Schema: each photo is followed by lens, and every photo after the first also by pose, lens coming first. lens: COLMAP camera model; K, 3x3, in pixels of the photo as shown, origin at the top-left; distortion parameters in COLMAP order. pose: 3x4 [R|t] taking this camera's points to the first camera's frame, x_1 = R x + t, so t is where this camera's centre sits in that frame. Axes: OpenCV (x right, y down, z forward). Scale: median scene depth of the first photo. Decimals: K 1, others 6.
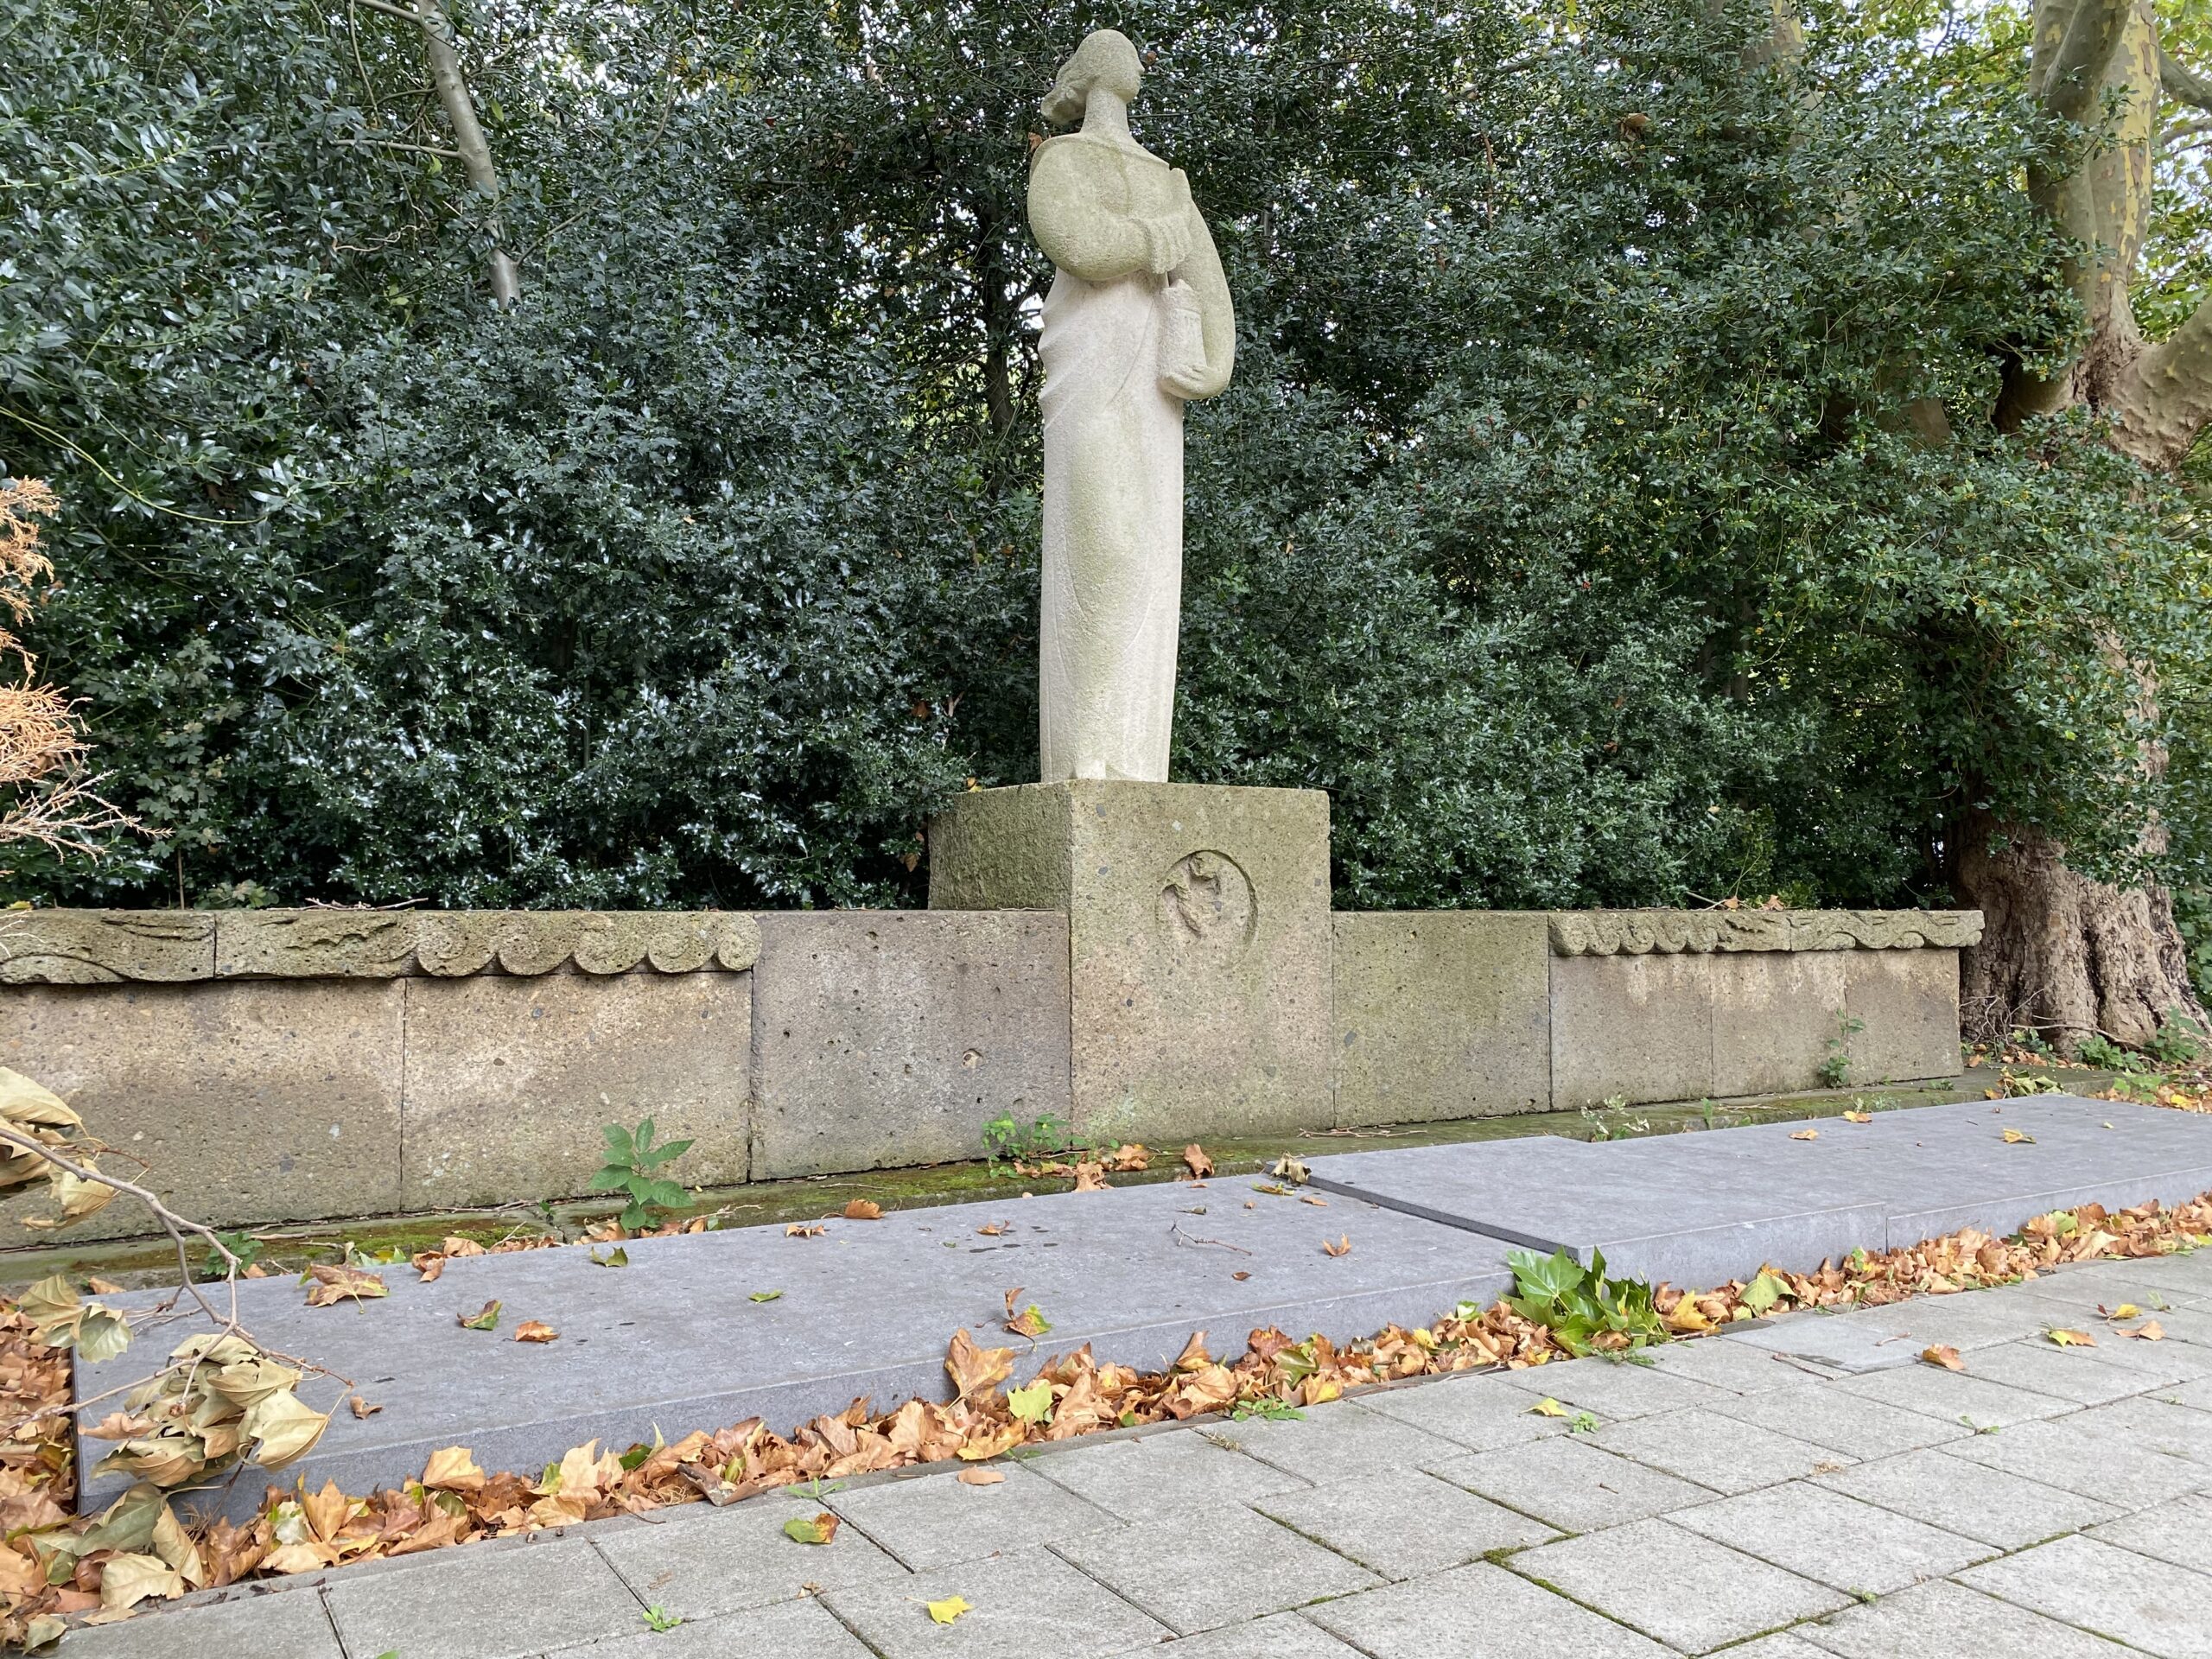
lens RADIAL K [[1729.0, 0, 1106.0], [0, 1729.0, 829.5], [0, 0, 1]] dist [0.008235, -0.008772]
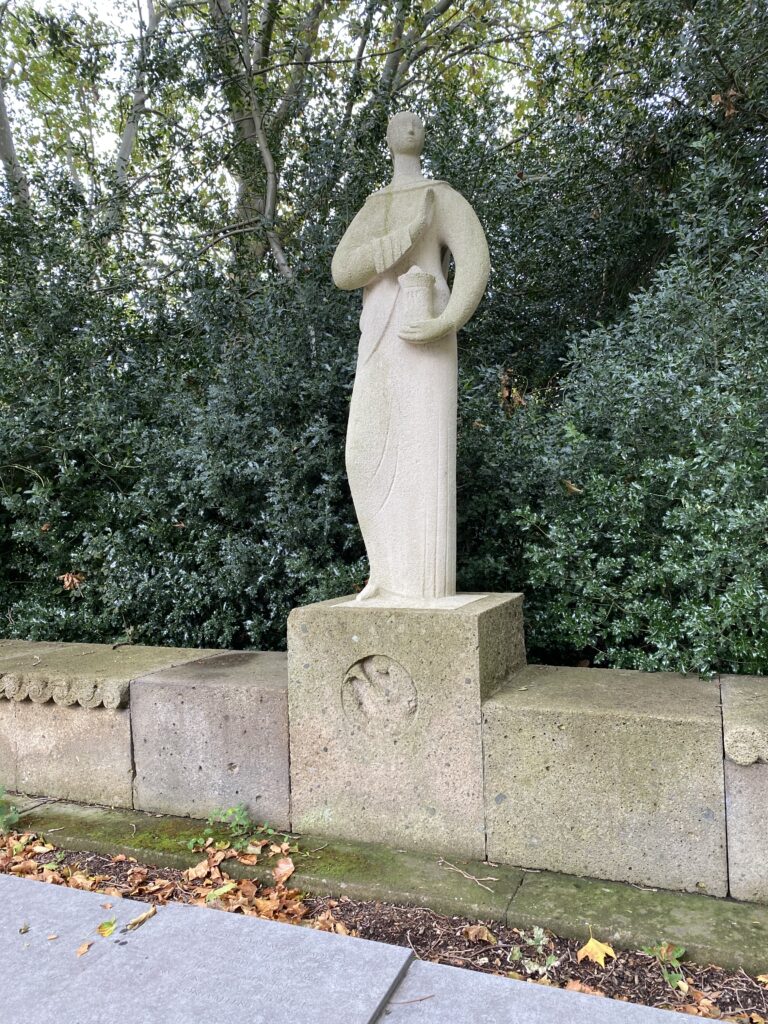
lens RADIAL K [[800.4, 0, 384.0], [0, 800.4, 512.0], [0, 0, 1]] dist [0.008235, -0.008772]
pose [[0.571187, -0.026161, -0.820403, 0.606252], [0.062244, 0.997995, 0.011512, -0.115095], [0.818456, -0.057641, 0.571670, 0.577833]]
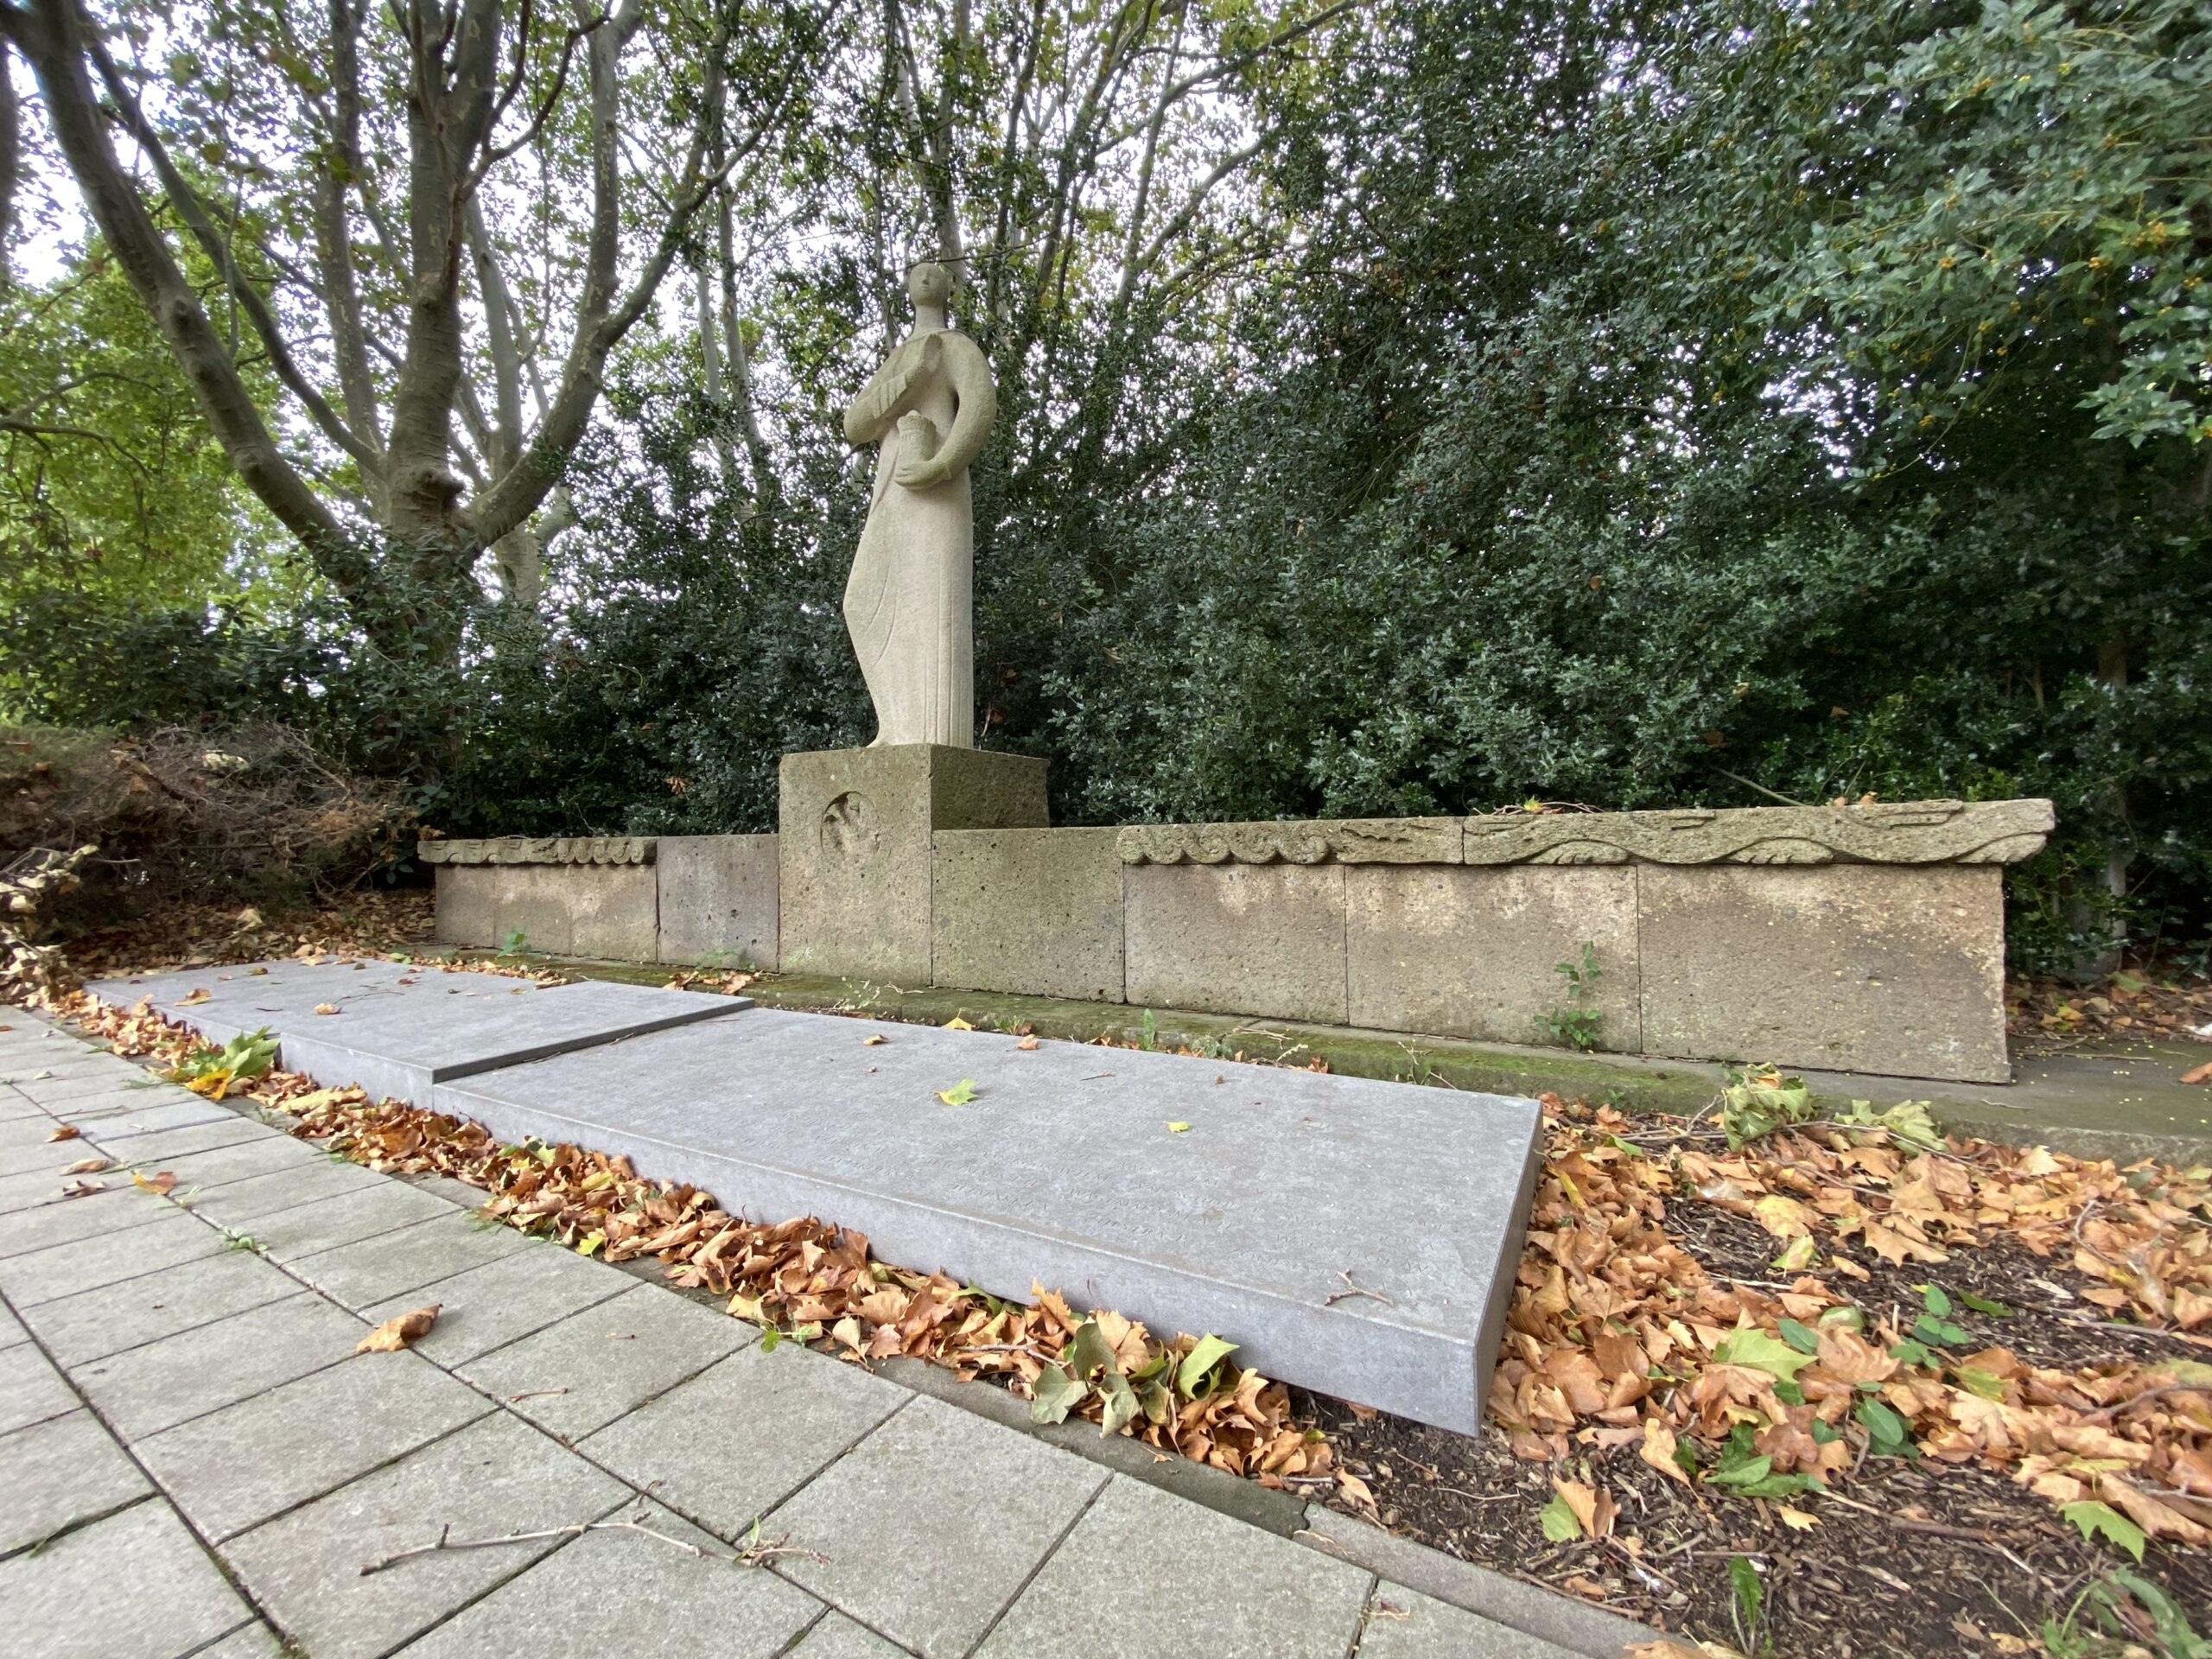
lens RADIAL K [[910.0, 0, 1090.8], [0, 910.0, 836.6], [0, 0, 1]] dist [0.025585, -0.025832]
pose [[0.447696, -0.022493, -0.893903, 0.823812], [0.047321, 0.998879, -0.001434, 0.059399], [0.892933, -0.041658, 0.448258, 0.784180]]
